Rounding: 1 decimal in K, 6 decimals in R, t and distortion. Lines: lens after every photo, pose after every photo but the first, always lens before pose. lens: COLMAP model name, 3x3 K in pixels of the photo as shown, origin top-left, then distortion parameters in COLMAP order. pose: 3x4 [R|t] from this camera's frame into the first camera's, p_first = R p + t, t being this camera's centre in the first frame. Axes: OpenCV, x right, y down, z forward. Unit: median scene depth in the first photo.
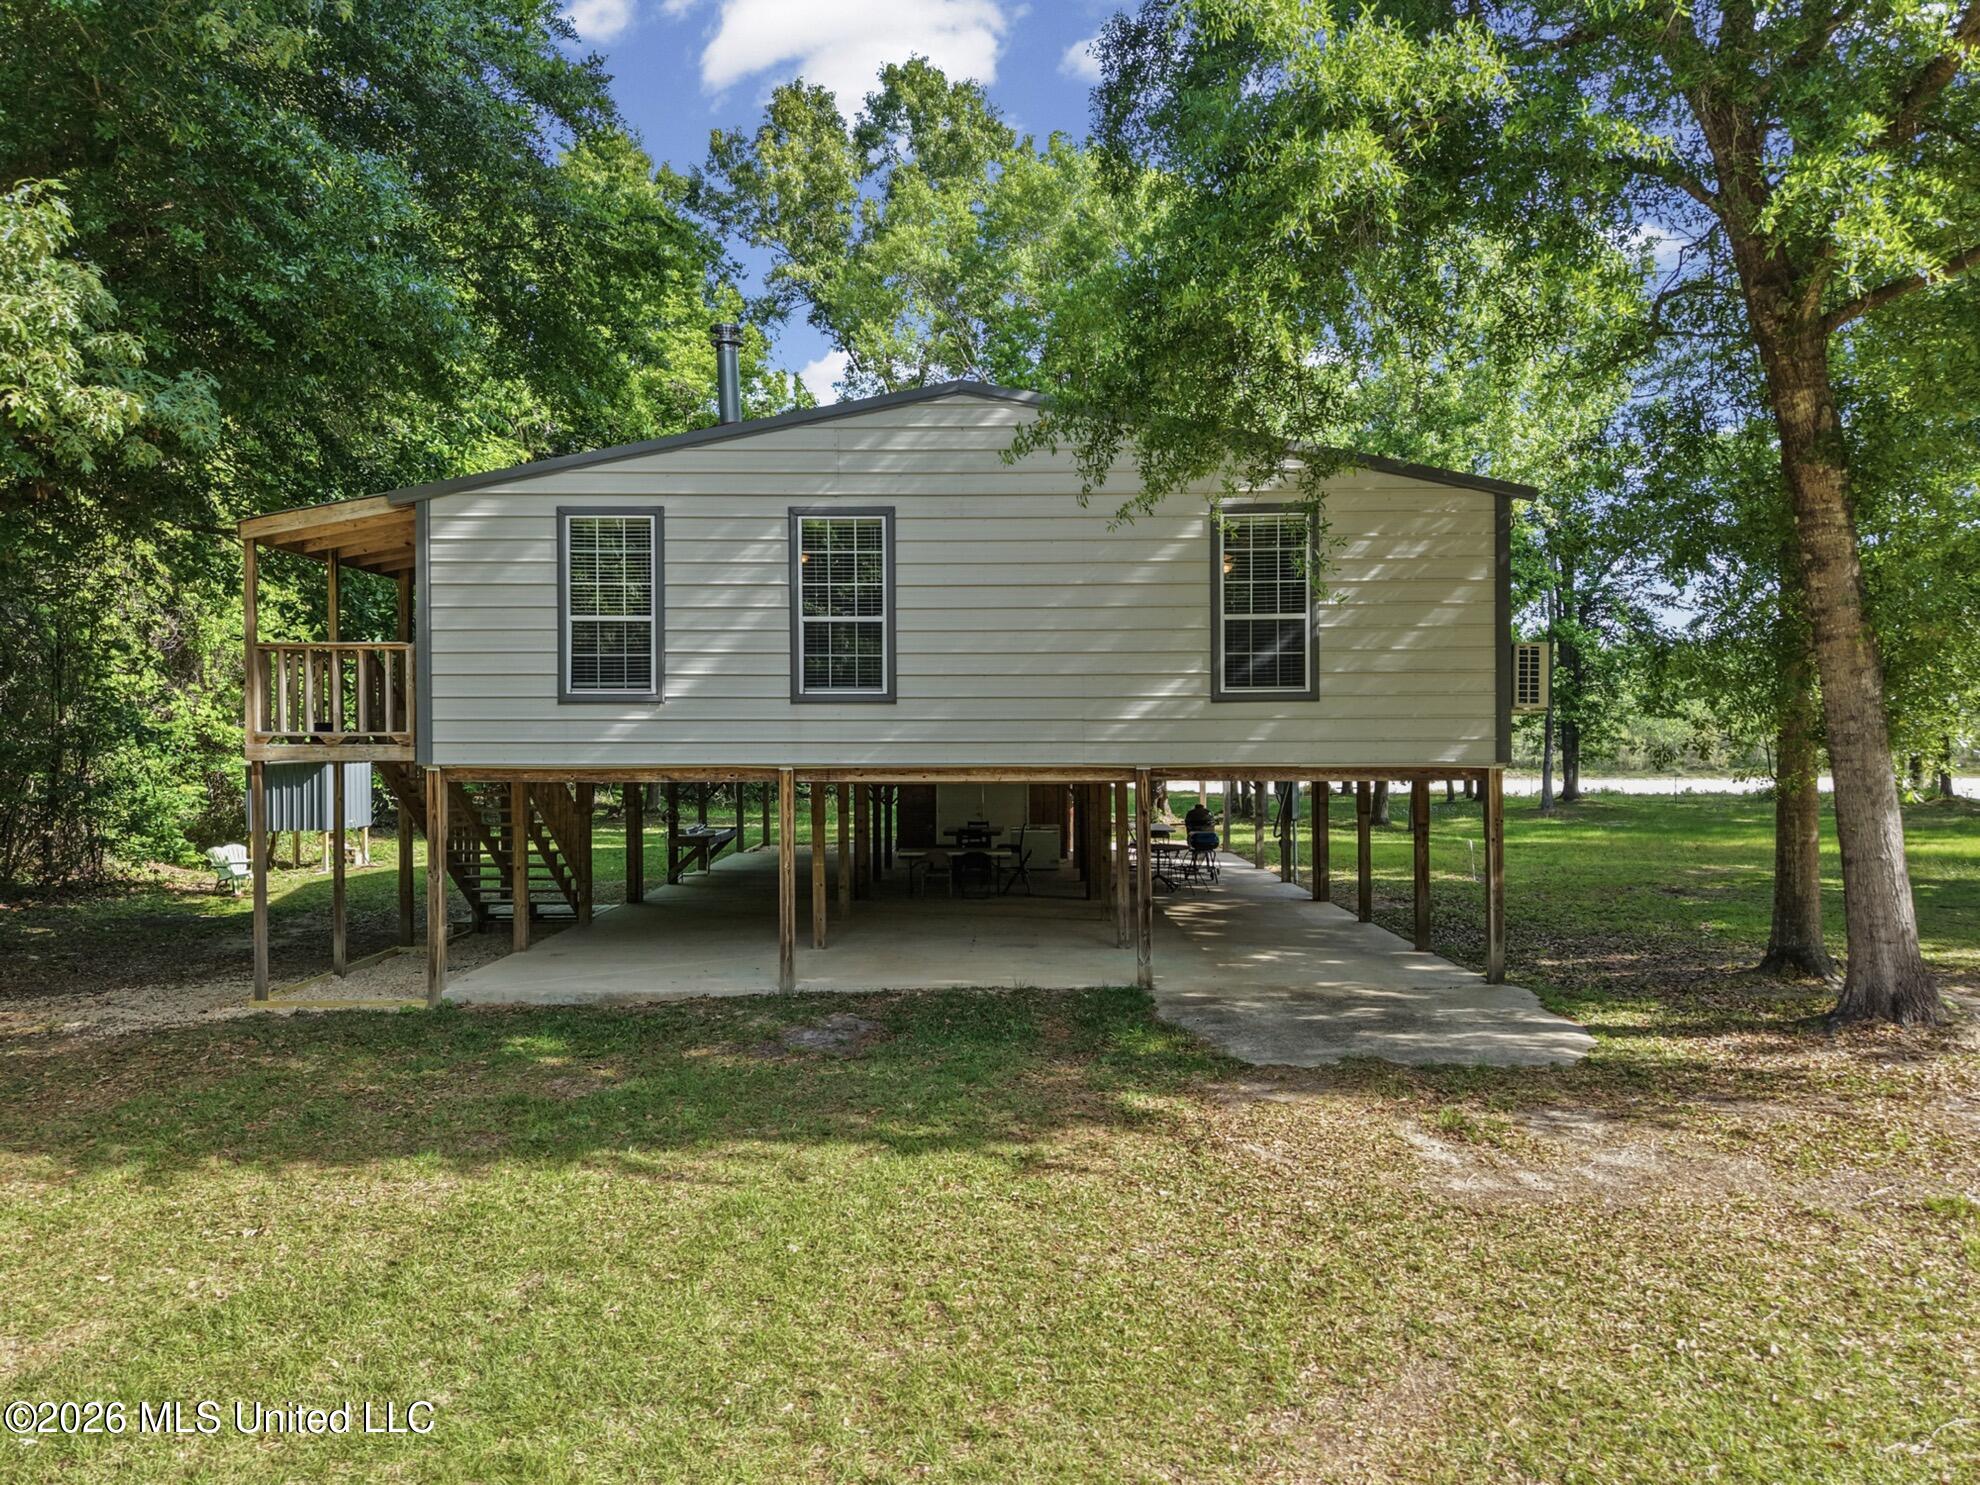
lens RADIAL K [[1321.3, 0, 990.0], [0, 1321.3, 742.5], [0, 0, 1]] dist [0.032875, -0.027395]
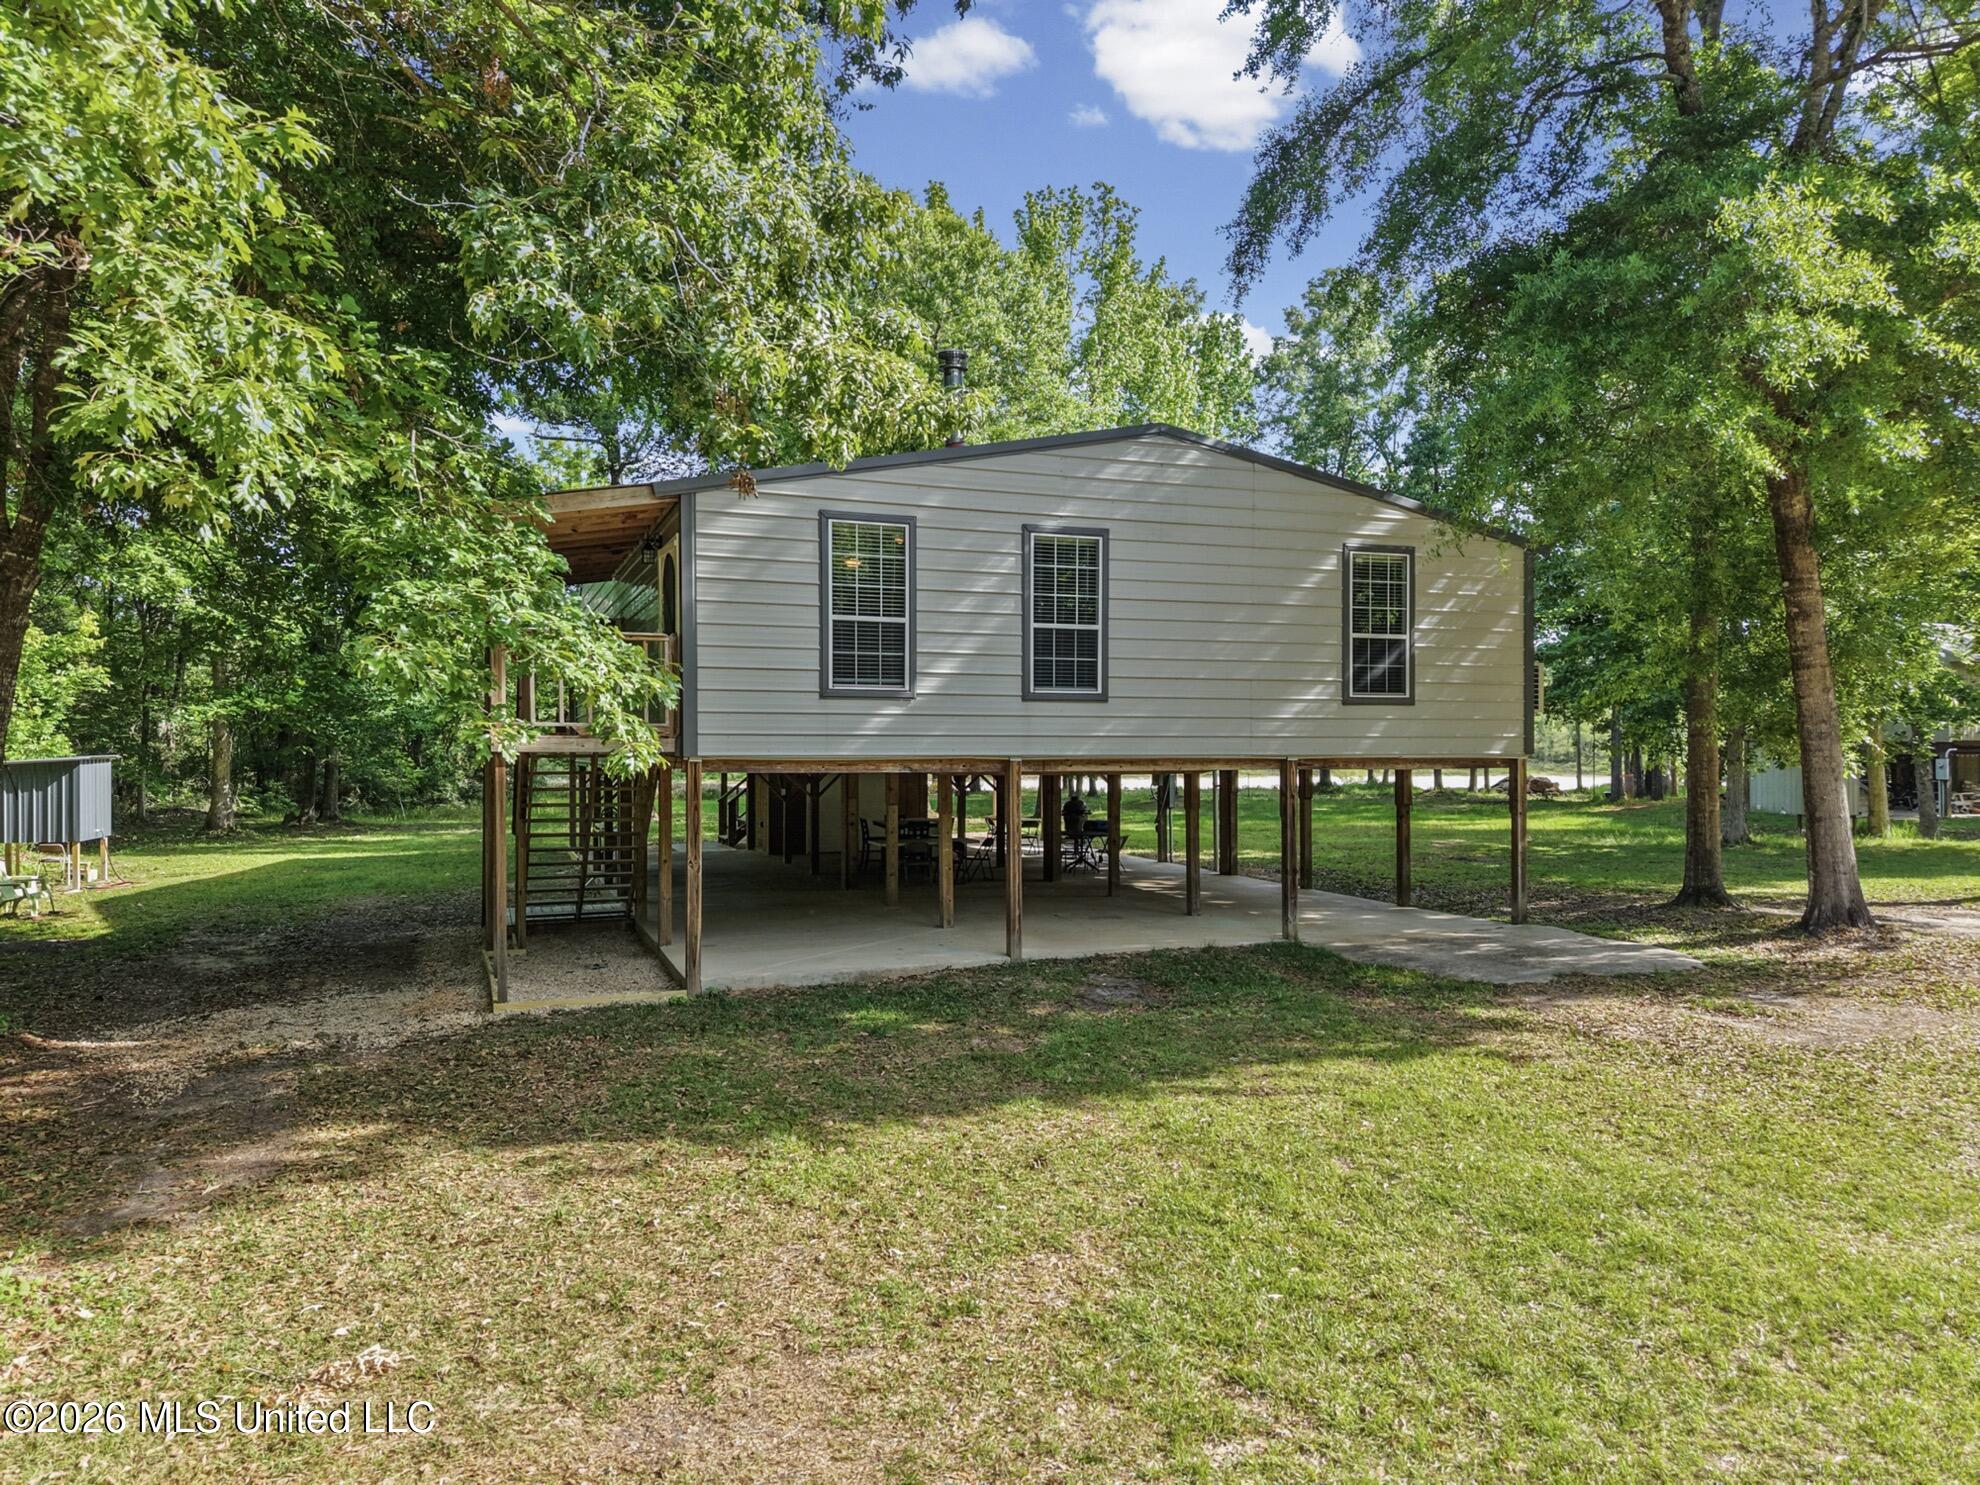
lens RADIAL K [[1321.3, 0, 990.0], [0, 1321.3, 742.5], [0, 0, 1]] dist [0.032875, -0.027395]
pose [[0.932485, 0.003385, 0.361193, -0.577175], [-0.004229, 0.999990, 0.001547, 0.003622], [-0.361184, -0.002969, 0.932490, -0.022632]]
